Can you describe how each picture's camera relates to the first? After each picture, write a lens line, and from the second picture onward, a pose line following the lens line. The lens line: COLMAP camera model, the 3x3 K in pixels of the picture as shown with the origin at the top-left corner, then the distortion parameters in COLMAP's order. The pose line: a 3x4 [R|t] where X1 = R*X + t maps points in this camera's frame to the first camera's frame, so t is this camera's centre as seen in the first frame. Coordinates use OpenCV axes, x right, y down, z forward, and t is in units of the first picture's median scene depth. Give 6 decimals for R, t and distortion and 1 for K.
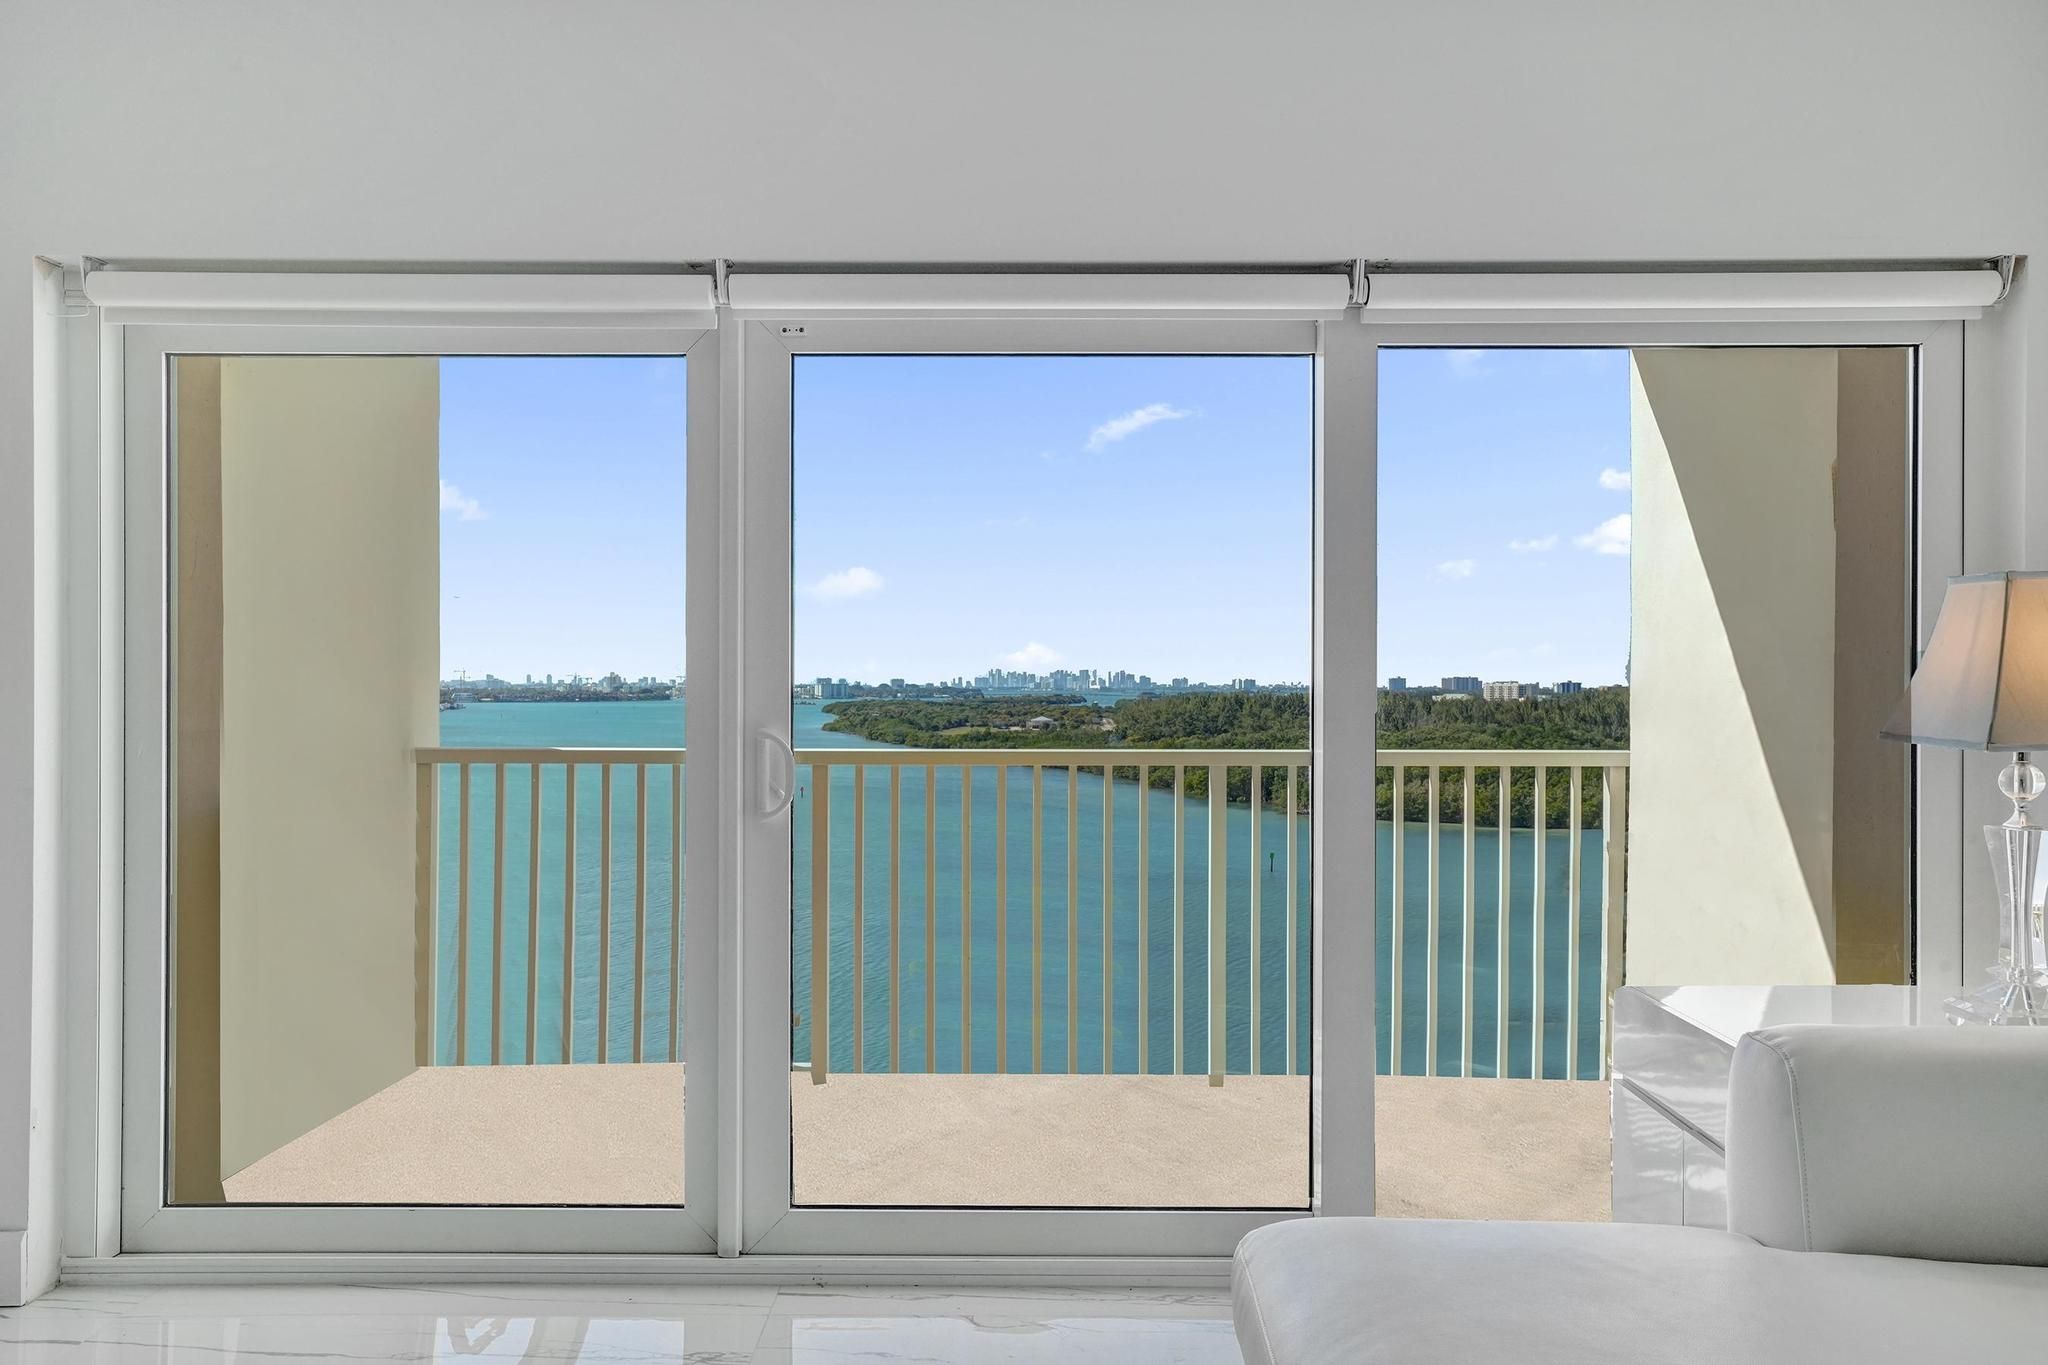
lens RADIAL K [[1434.6, 0, 1021.5], [0, 1434.6, 679.0], [0, 0, 1]] dist [0.004674, 0.001554]
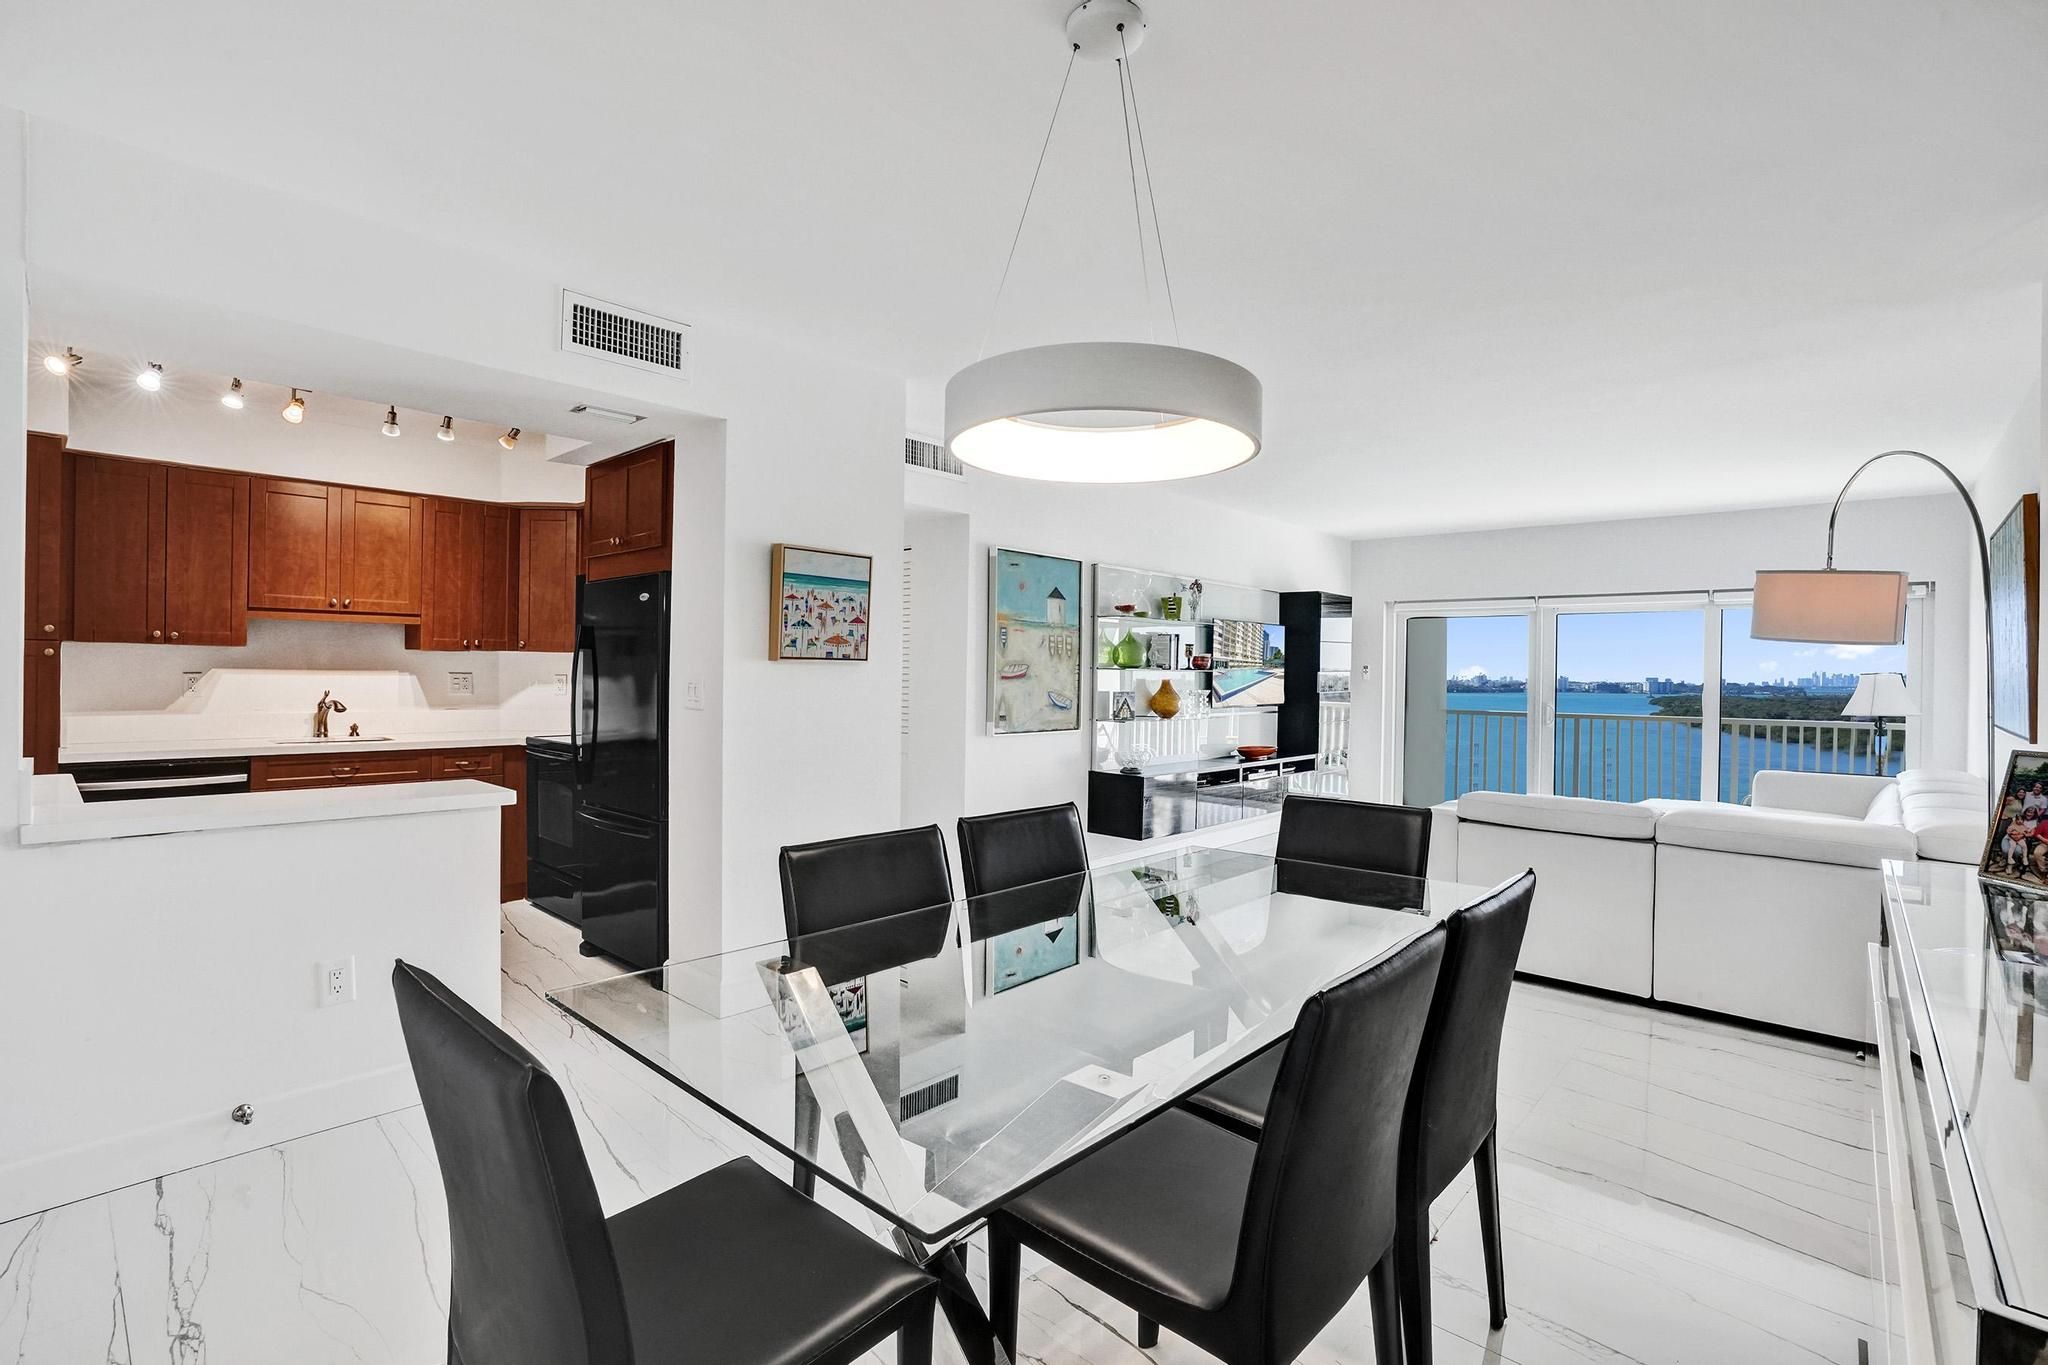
lens RADIAL K [[948.5, 0, 1021.6], [0, 948.5, 673.2], [0, 0, 1]] dist [-0.068435, 0.023272]
pose [[0.738826, 0.009261, -0.673832, 0.368710], [-0.010483, 0.999943, 0.002248, -0.034585], [0.673814, 0.005403, 0.738881, -1.577643]]
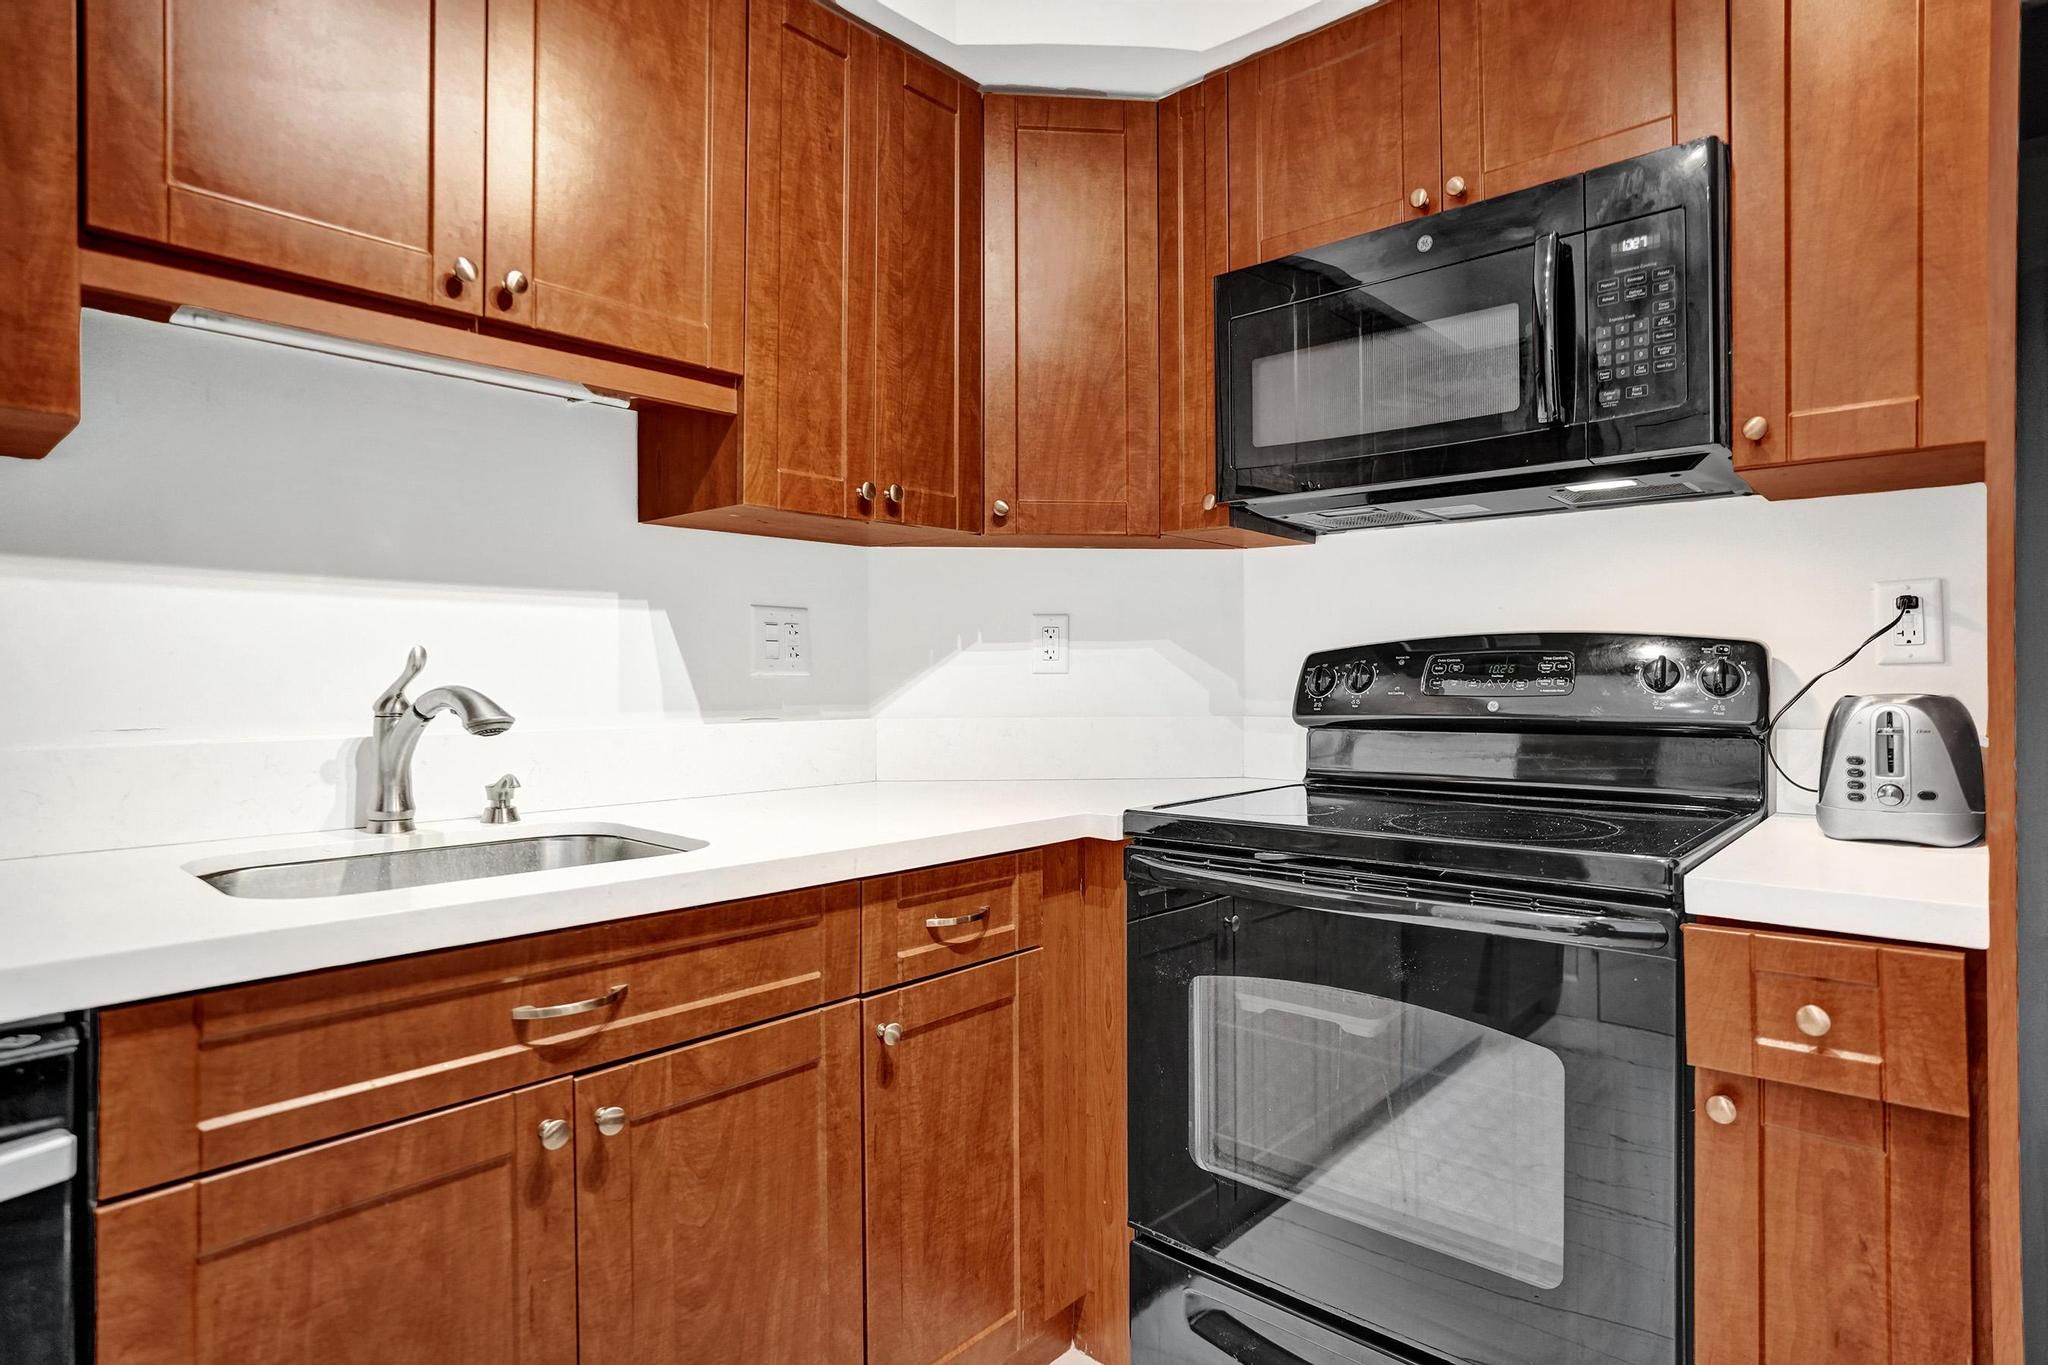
lens RADIAL K [[1079.5, 0, 1022.9], [0, 1079.5, 675.7], [0, 0, 1]] dist [-0.054407, 0.031591]
pose [[0.744525, -0.003606, -0.667585, -0.795283], [0.003517, 0.999993, -0.001479, 0.012838], [0.667586, -0.001246, 0.744532, -1.421144]]
